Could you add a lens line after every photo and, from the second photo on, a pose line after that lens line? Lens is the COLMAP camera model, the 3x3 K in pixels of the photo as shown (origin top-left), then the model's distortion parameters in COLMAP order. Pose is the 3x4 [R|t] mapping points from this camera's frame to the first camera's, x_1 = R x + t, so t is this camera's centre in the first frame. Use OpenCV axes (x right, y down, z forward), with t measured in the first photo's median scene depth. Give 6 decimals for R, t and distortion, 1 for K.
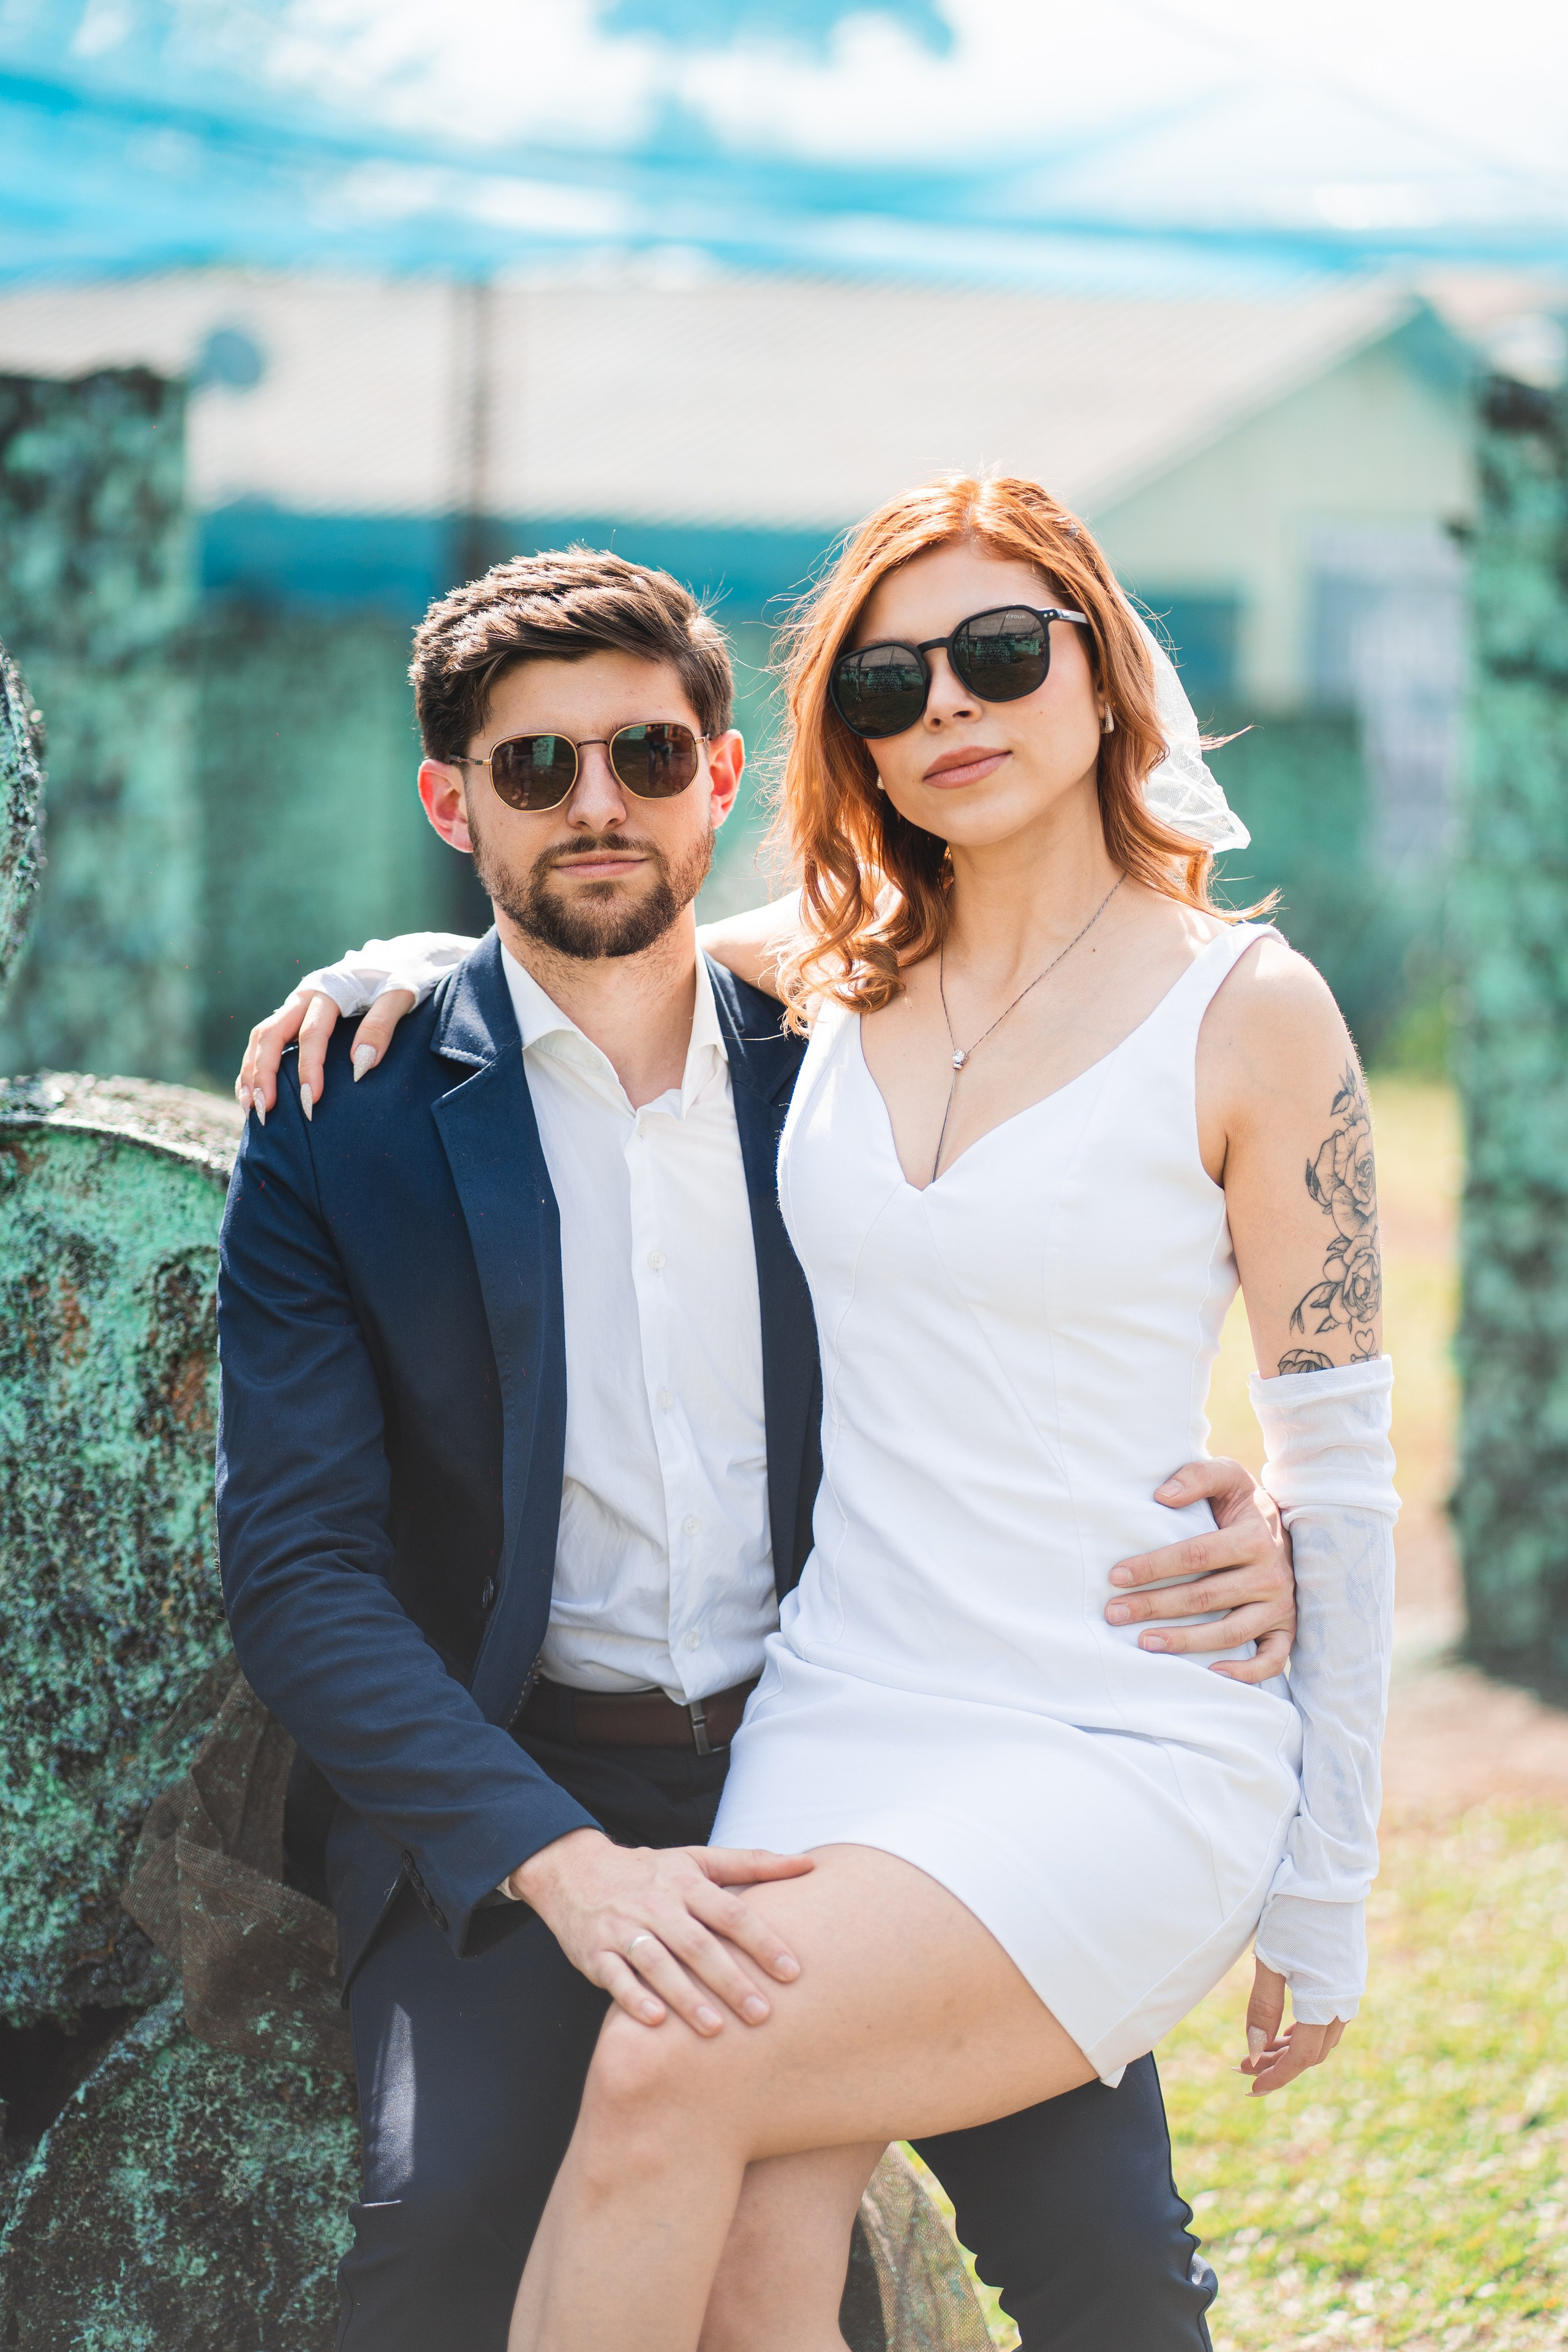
lens RADIAL K [[5578.8, 0, 801.7], [0, 5578.8, 1187.6], [0, 0, 1]] dist [0.110770, 0.000000]
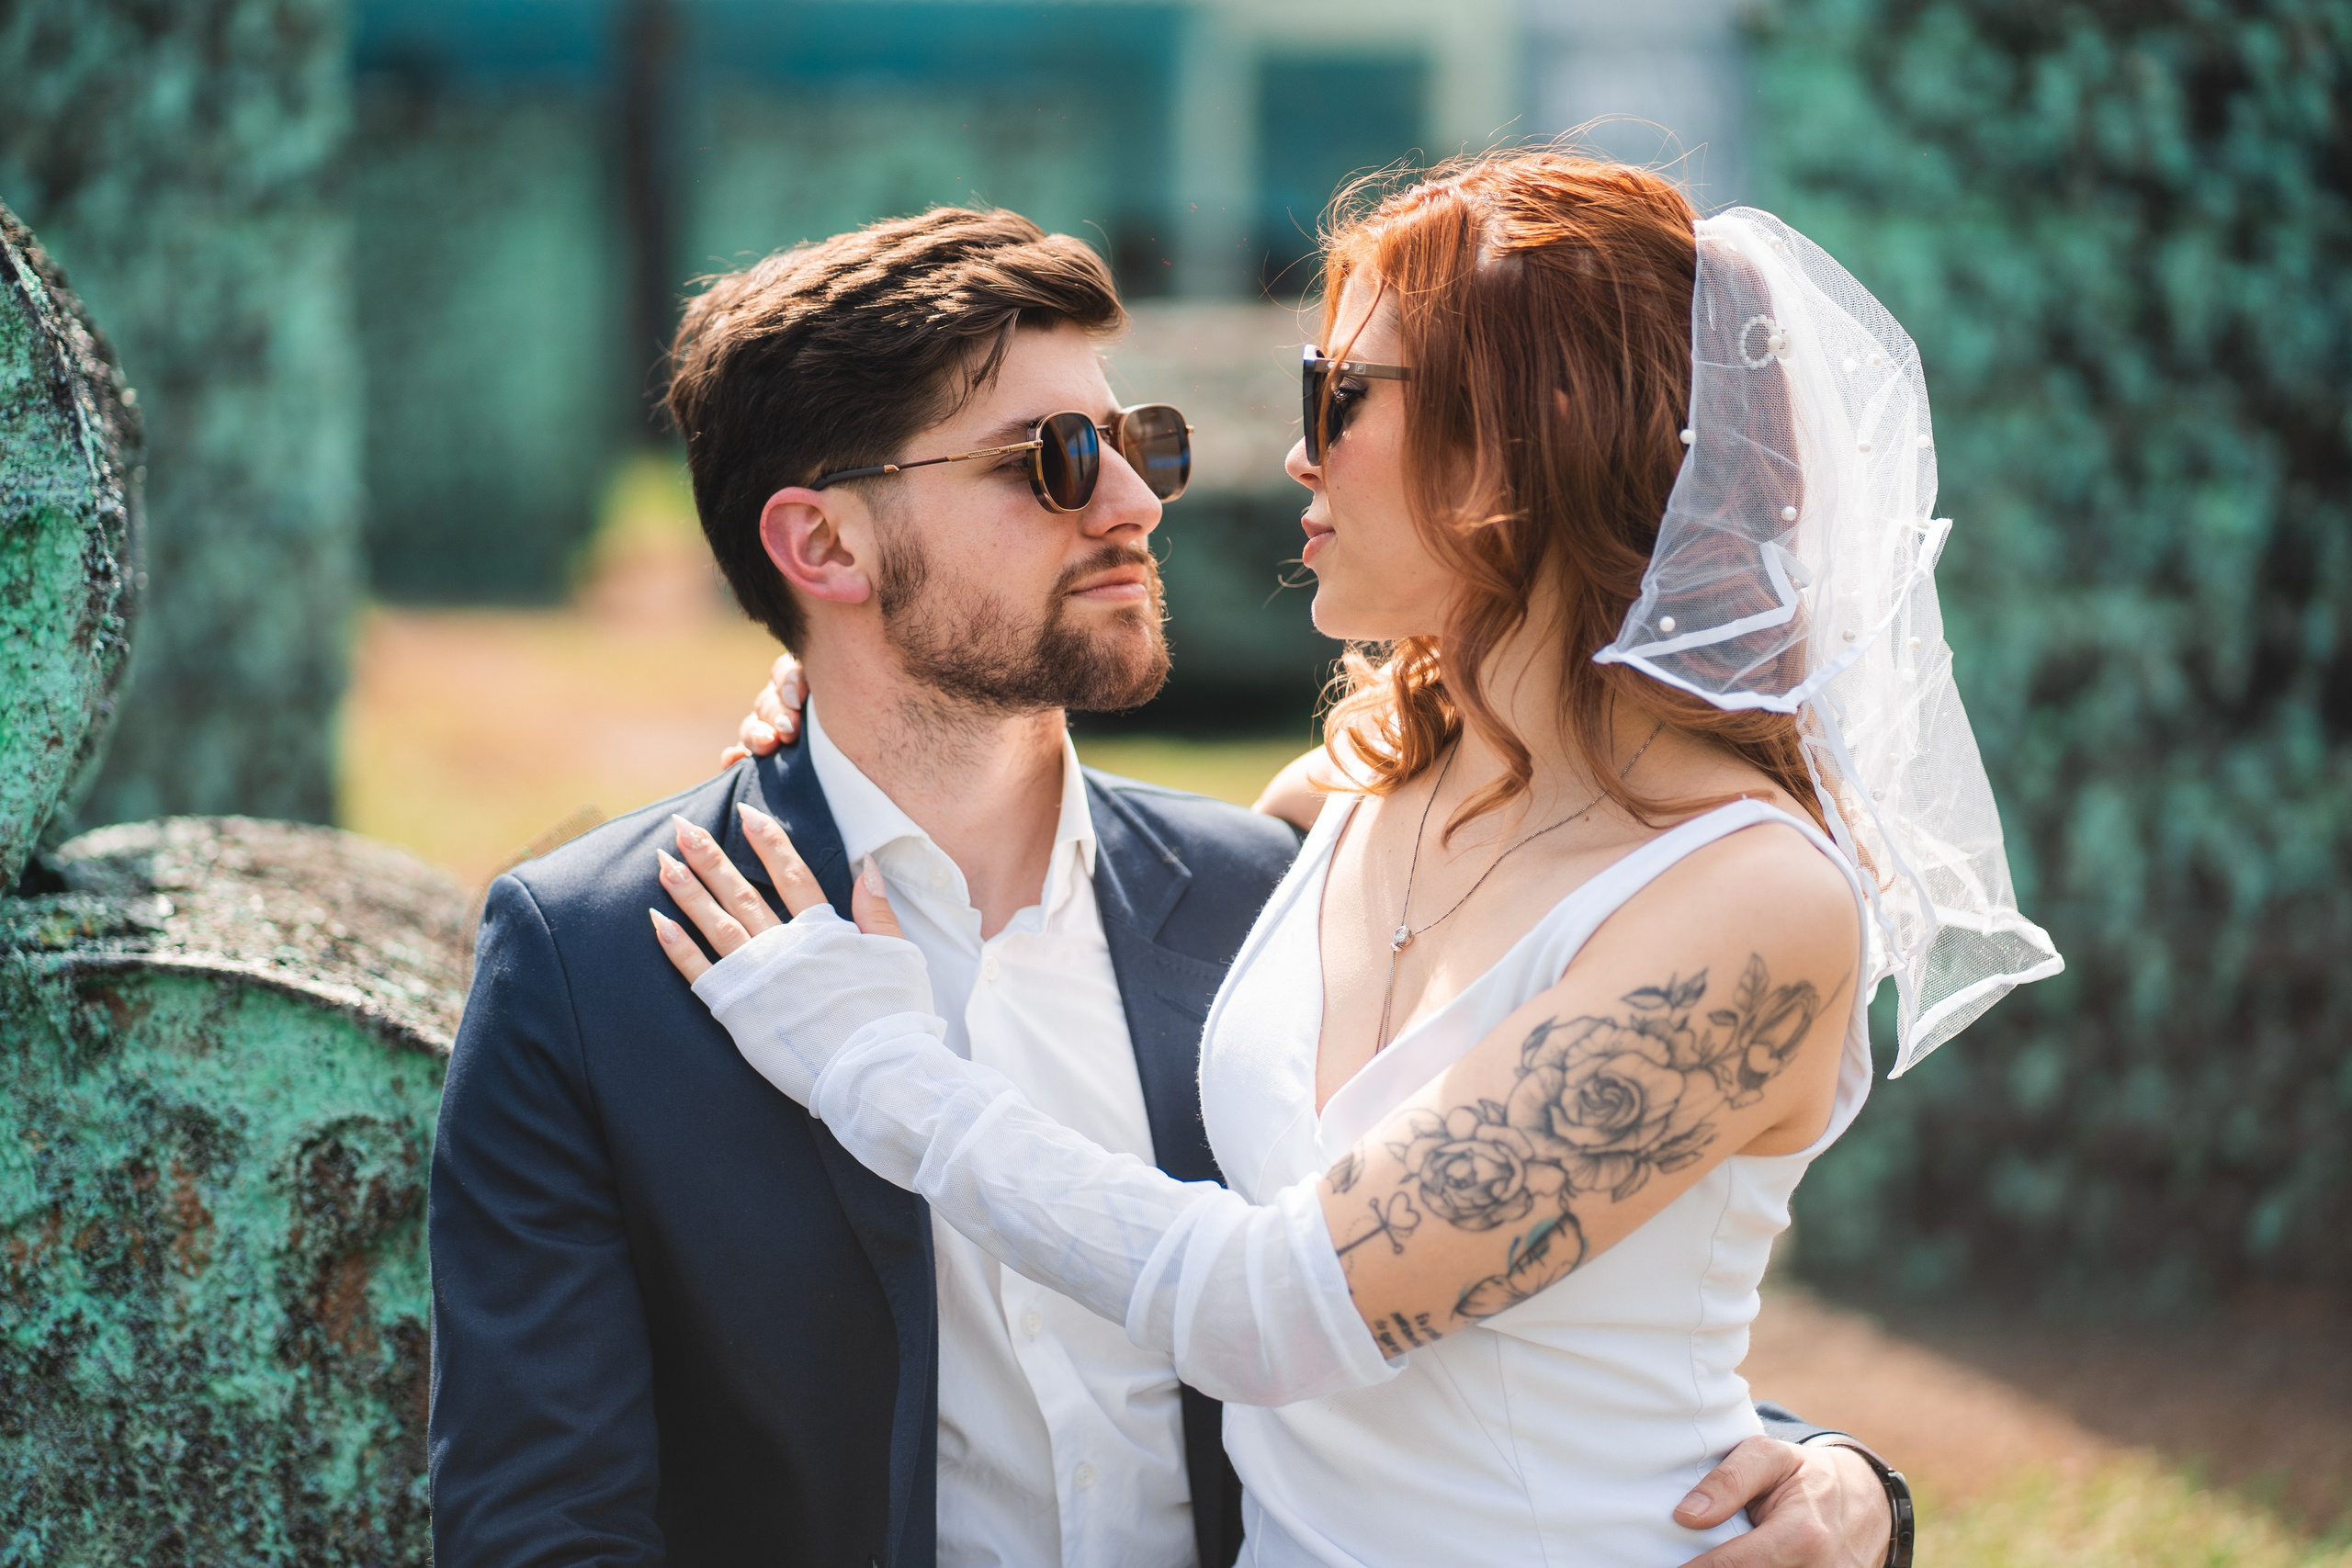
lens RADIAL K [[5634.5, 0, 1133.9], [0, 5634.5, 689.0], [0, 0, 1]] dist [0.068821, 0.000000]
pose [[0.999210, -0.030697, 0.025255, -0.018445], [0.030423, 0.999475, 0.011153, -0.053332], [-0.025584, -0.010376, 0.999619, 0.222683]]
